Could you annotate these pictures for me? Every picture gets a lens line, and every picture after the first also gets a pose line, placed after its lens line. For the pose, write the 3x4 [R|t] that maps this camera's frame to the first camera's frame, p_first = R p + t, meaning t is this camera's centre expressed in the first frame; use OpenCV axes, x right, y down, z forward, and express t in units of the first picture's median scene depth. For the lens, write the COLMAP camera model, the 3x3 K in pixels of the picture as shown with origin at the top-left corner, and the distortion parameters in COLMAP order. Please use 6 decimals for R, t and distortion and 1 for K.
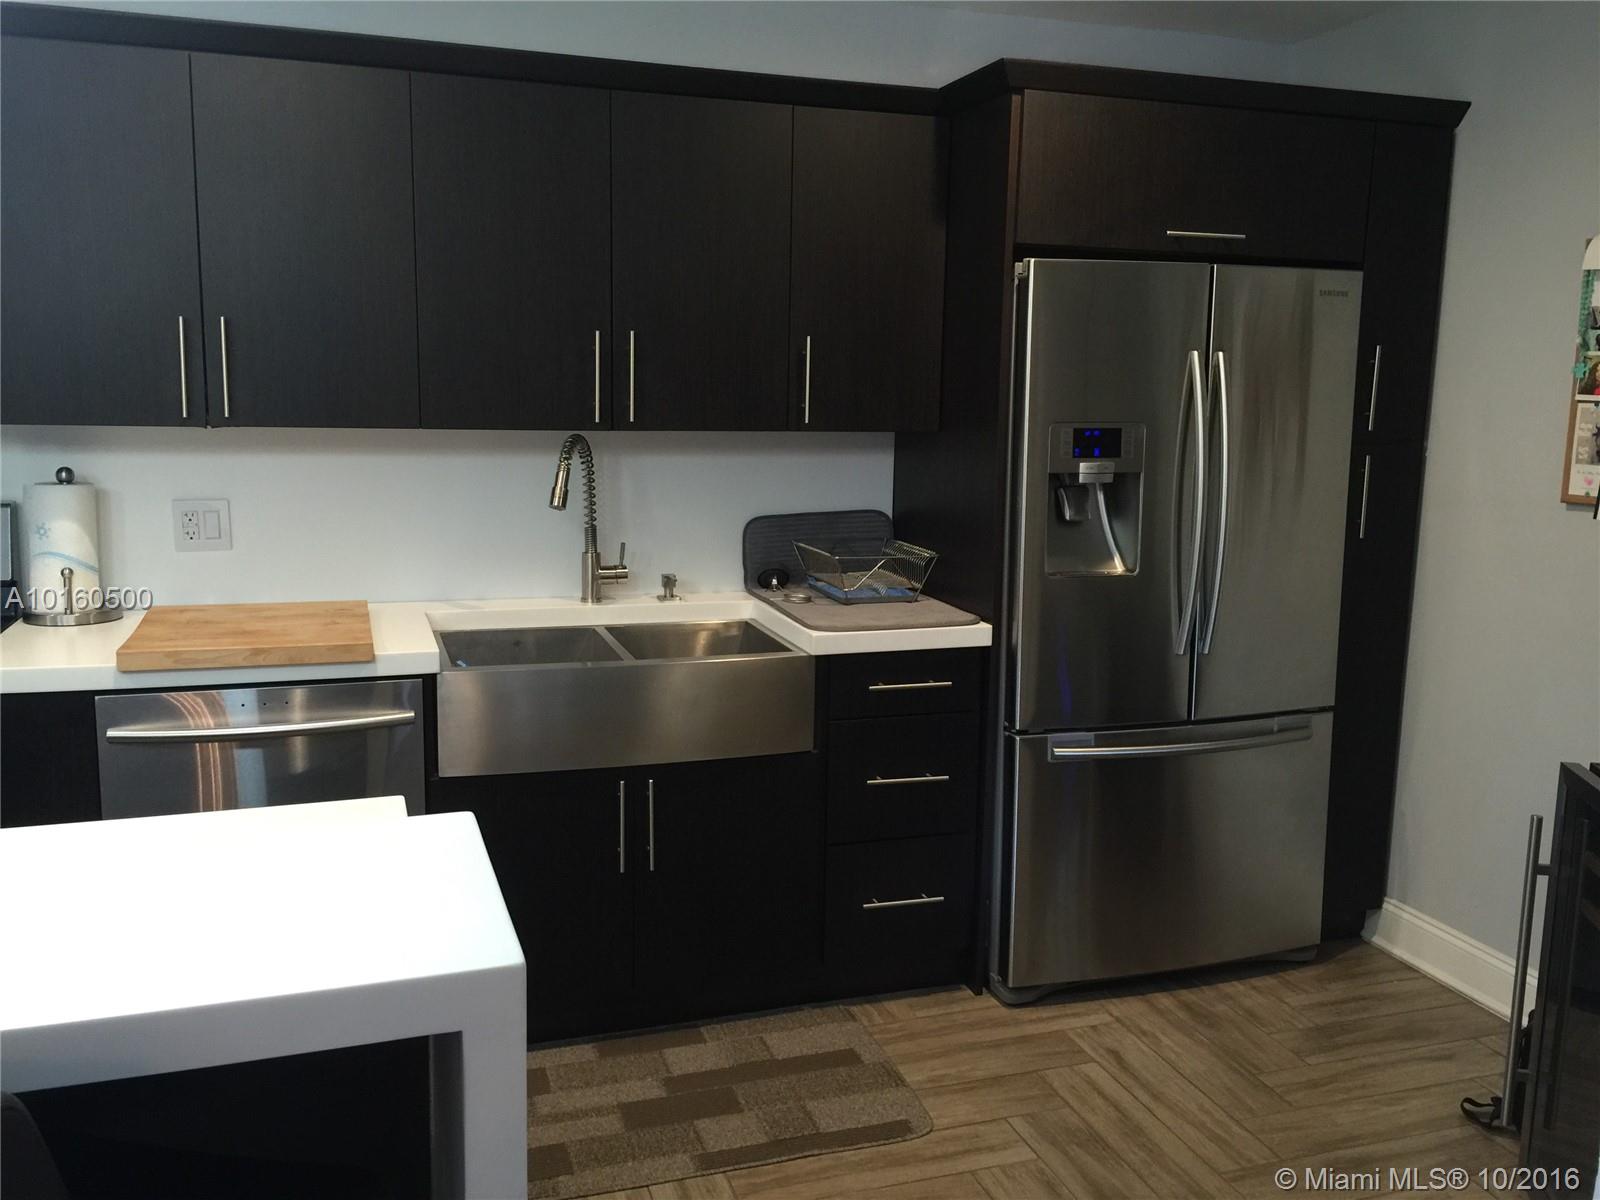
lens RADIAL K [[1362.5, 0, 802.3], [0, 1362.5, 600.3], [0, 0, 1]] dist [0.070281, -0.060870]
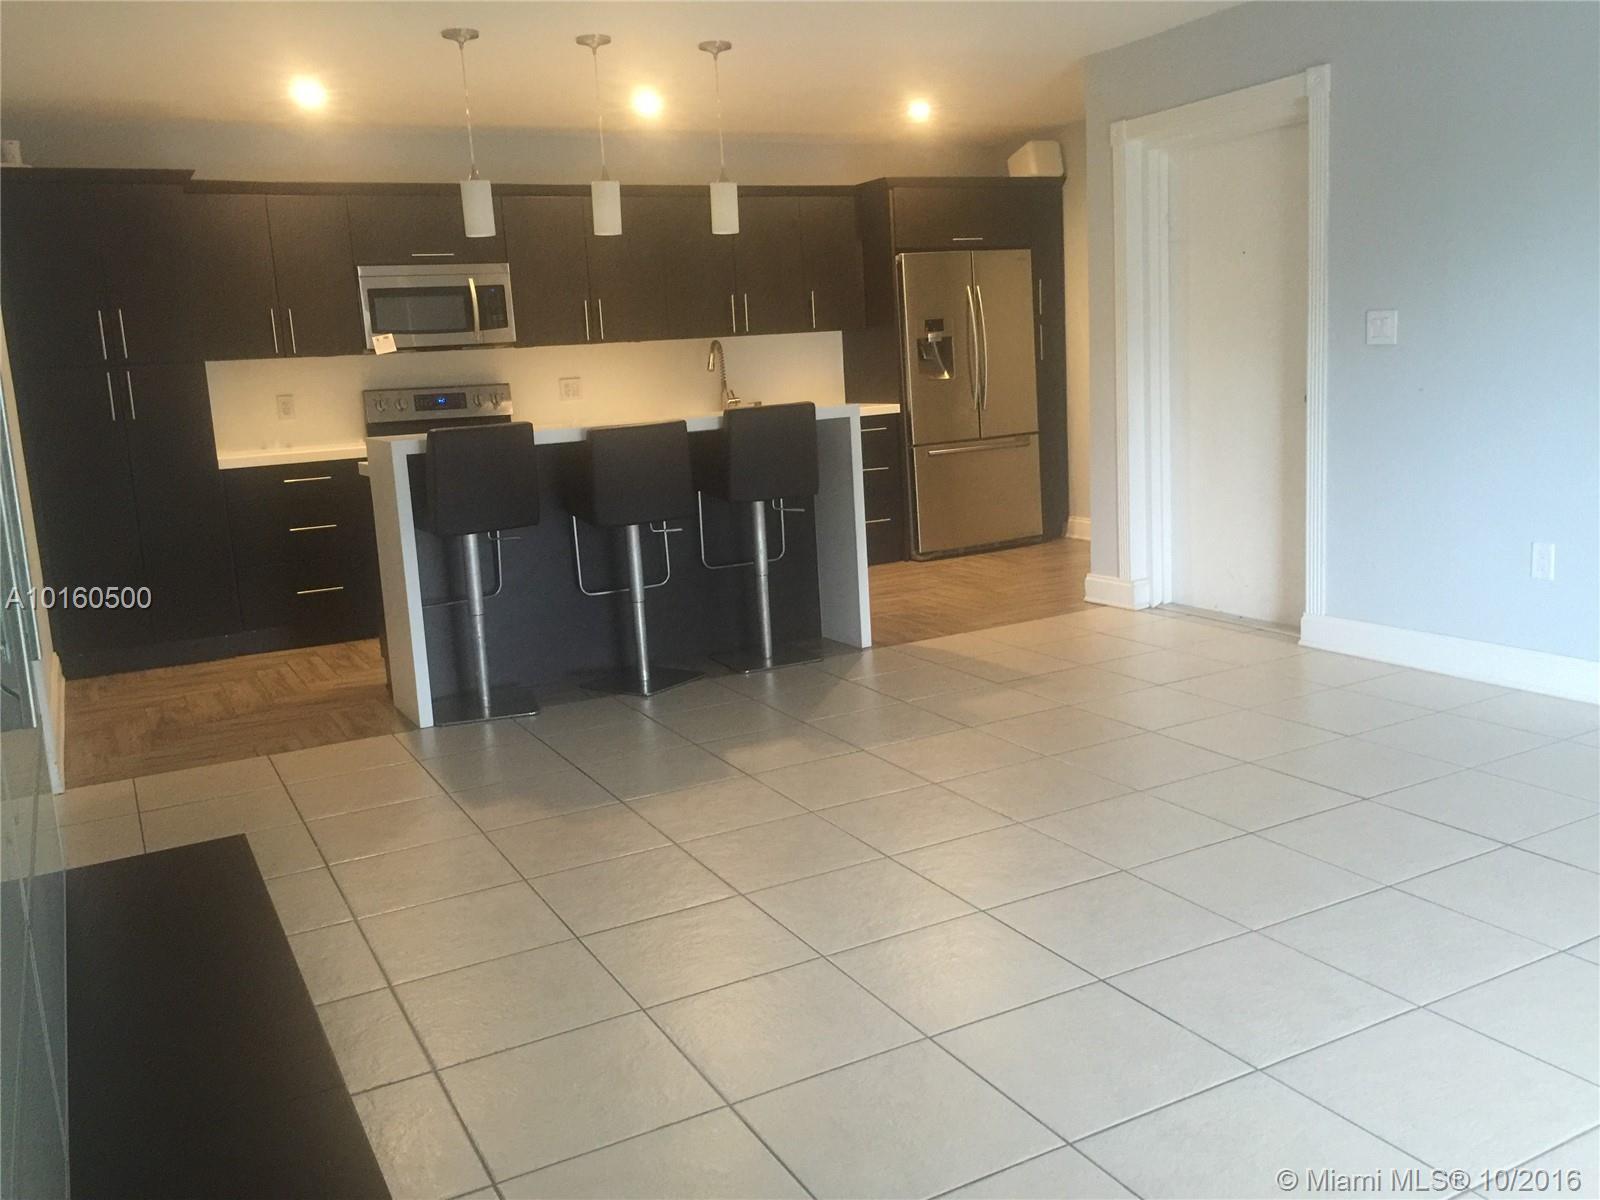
lens RADIAL K [[1362.5, 0, 804.0], [0, 1362.5, 597.9], [0, 0, 1]] dist [0.070281, -0.060870]
pose [[0.983259, -0.105601, 0.148490, -0.439628], [0.104006, 0.994405, 0.018490, 0.307520], [-0.149612, -0.002736, 0.988741, -1.426564]]
